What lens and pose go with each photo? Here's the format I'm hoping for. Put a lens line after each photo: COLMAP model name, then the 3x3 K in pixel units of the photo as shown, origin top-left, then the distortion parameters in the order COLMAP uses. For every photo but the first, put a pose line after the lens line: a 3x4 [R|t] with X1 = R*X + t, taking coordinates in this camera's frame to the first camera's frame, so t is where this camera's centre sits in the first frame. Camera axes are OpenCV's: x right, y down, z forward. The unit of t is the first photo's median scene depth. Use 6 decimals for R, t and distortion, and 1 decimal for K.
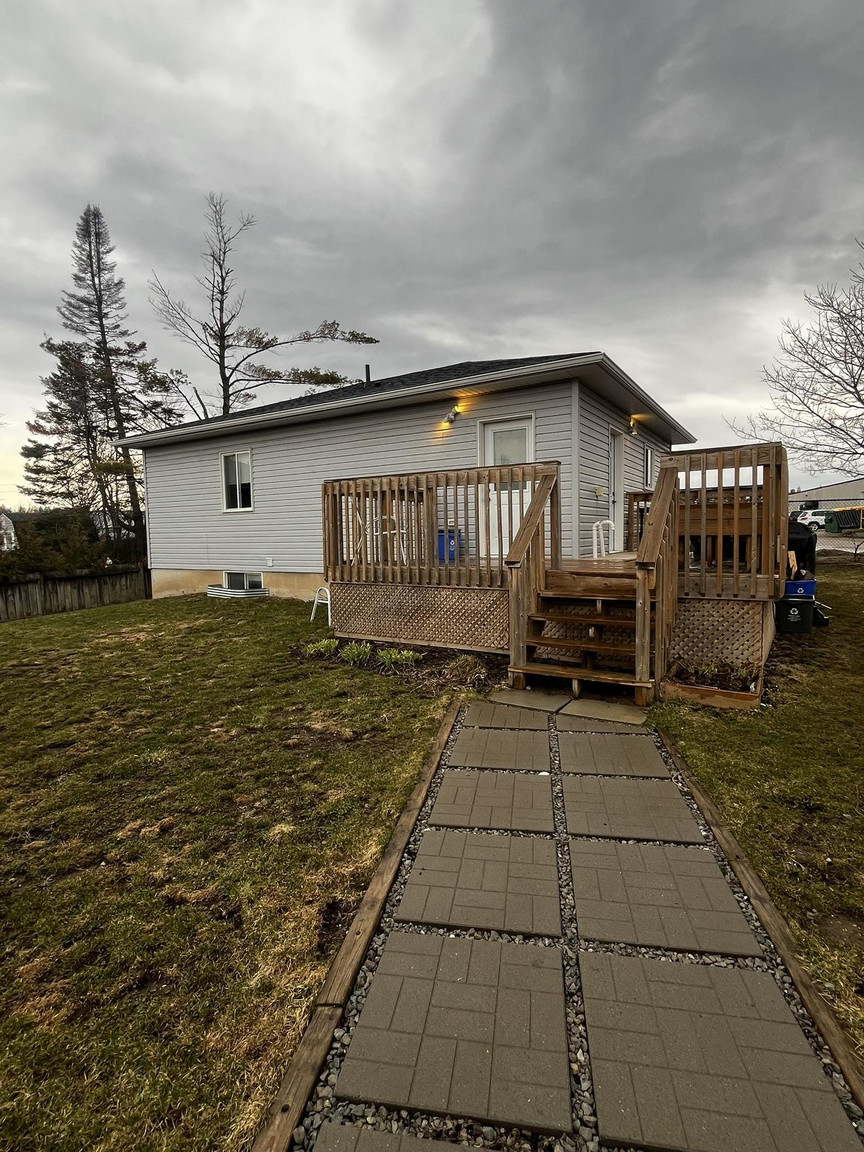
lens RADIAL K [[564.9, 0, 432.0], [0, 564.9, 576.0], [0, 0, 1]] dist [-0.000329, -0.000109]
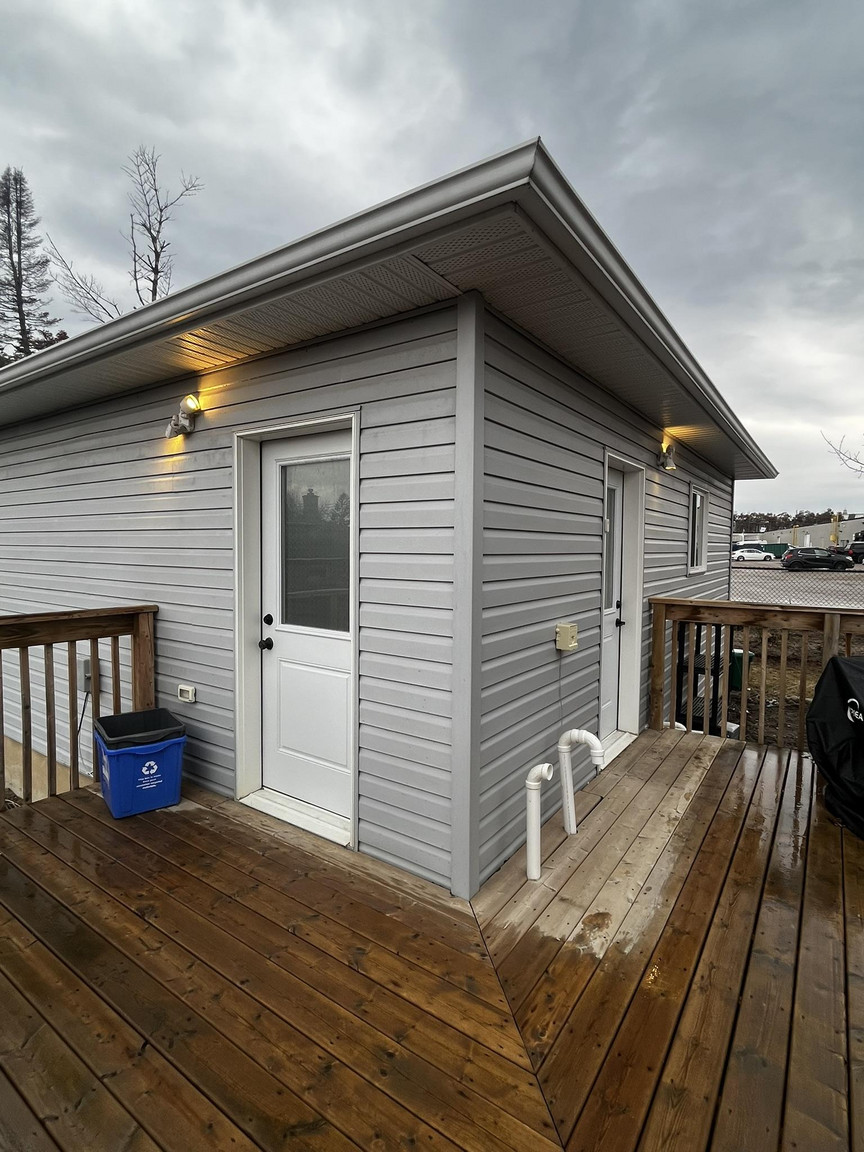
lens RADIAL K [[572.5, 0, 432.0], [0, 572.5, 576.0], [0, 0, 1]] dist [0.000843, 0.000304]
pose [[0.998474, 0.029667, -0.046589, 0.139136], [-0.030753, 0.999268, -0.022764, -0.108516], [0.045879, 0.024162, 0.998655, 0.388046]]
